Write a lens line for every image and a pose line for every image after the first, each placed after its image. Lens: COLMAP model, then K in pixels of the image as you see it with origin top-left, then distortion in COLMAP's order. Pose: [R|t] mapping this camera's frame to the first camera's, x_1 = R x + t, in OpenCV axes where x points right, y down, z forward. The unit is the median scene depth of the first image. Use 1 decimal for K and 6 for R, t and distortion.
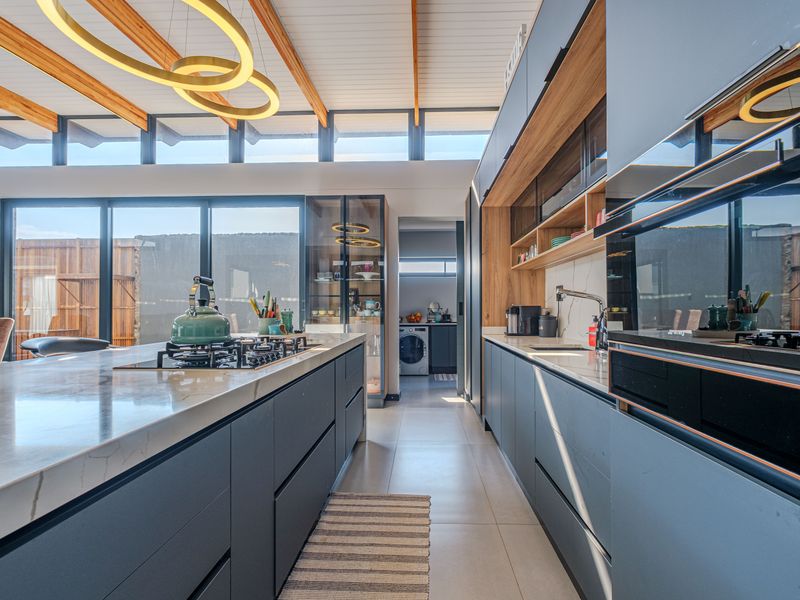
lens RADIAL K [[385.1, 0, 402.1], [0, 385.1, 305.4], [0, 0, 1]] dist [0.003865, 0.000477]
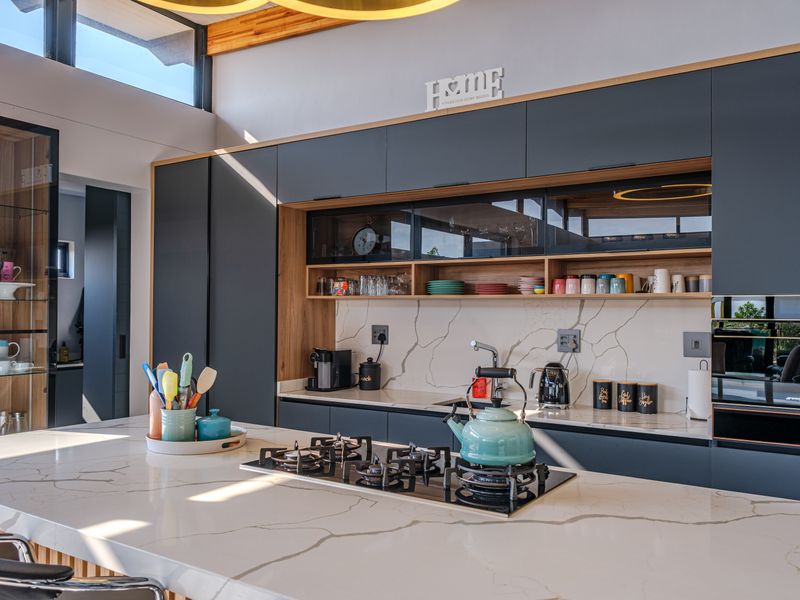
lens RADIAL K [[671.8, 0, 393.2], [0, 671.8, 299.4], [0, 0, 1]] dist [0.017836, -0.011098]
pose [[0.496345, 0.020333, 0.867887, -0.725000], [-0.014120, 0.999783, -0.015347, -0.074597], [-0.868010, -0.004637, 0.496525, 0.232961]]
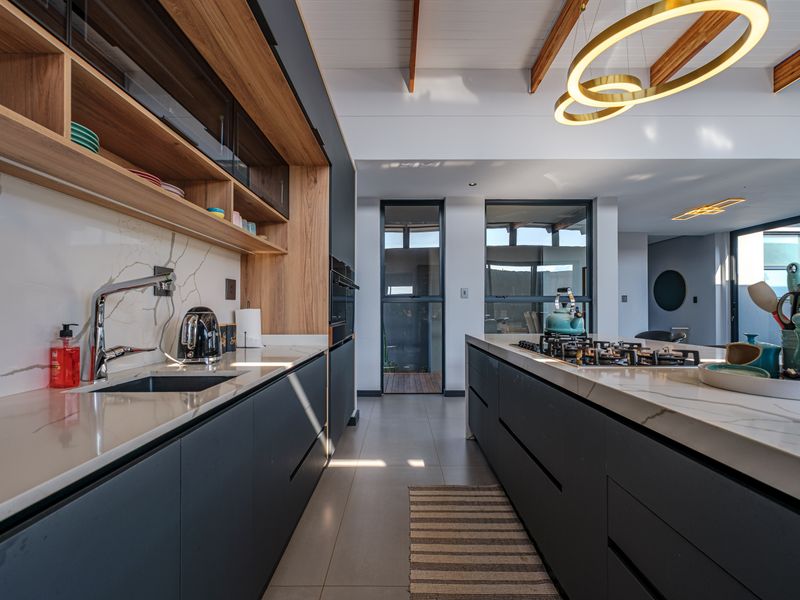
lens RADIAL K [[385.1, 0, 401.5], [0, 385.1, 303.5], [0, 0, 1]] dist [0.003865, 0.000477]
pose [[-0.998151, 0.001426, -0.060763, 0.075931], [0.003359, 0.999491, -0.031721, 0.013110], [0.060686, -0.031867, -0.997648, 1.008759]]
